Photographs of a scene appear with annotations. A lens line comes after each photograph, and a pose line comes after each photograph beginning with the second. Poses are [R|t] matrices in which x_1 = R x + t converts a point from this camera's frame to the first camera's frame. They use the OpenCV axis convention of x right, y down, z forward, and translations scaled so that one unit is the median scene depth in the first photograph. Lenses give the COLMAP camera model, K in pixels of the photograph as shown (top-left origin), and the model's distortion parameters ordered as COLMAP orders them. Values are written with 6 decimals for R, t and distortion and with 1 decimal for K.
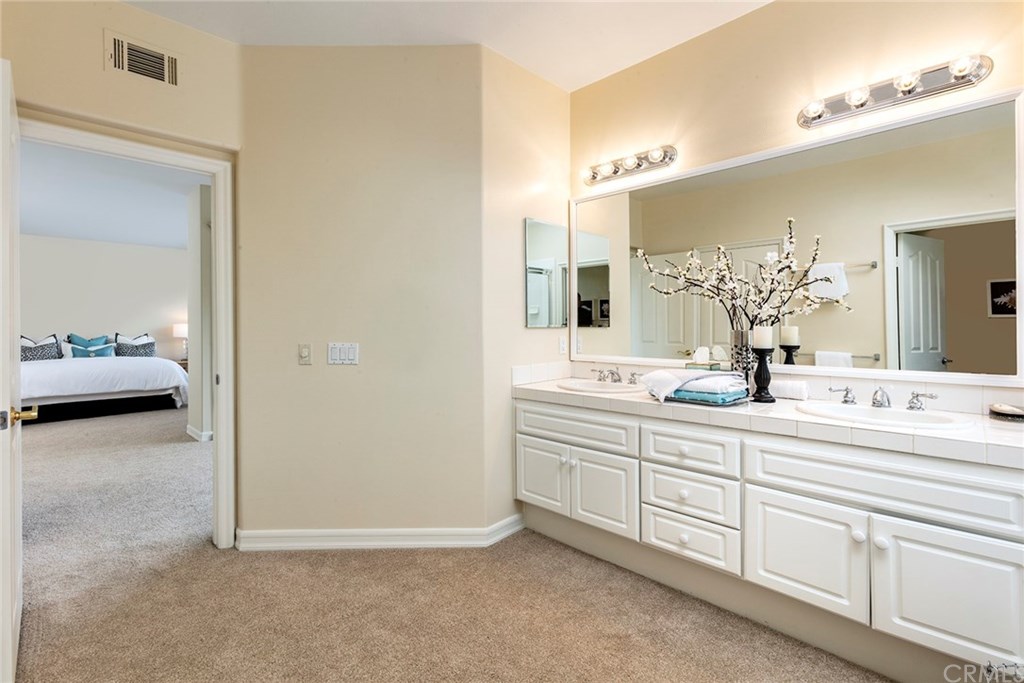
lens RADIAL K [[365.6, 0, 512.7], [0, 365.6, 337.1], [0, 0, 1]] dist [0.000500, 0.000033]
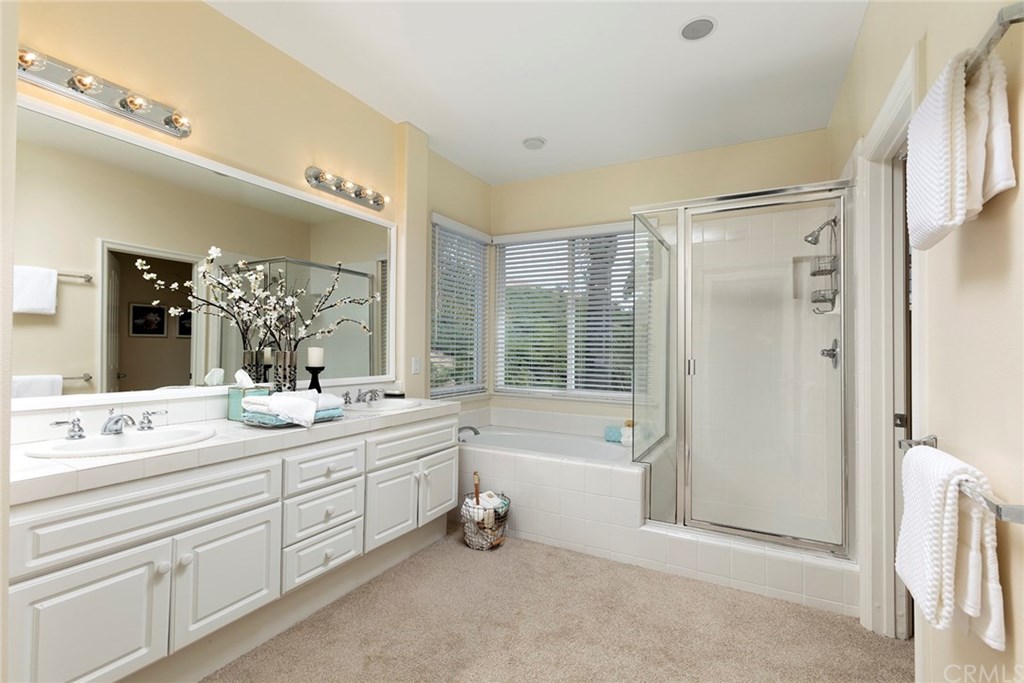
lens RADIAL K [[461.8, 0, 511.6], [0, 461.8, 343.1], [0, 0, 1]] dist [0.001876, -0.000314]
pose [[-0.181733, 0.019082, 0.983163, -0.838240], [0.008867, 0.999803, -0.017766, -0.014232], [-0.983308, 0.005489, -0.181866, 0.657892]]
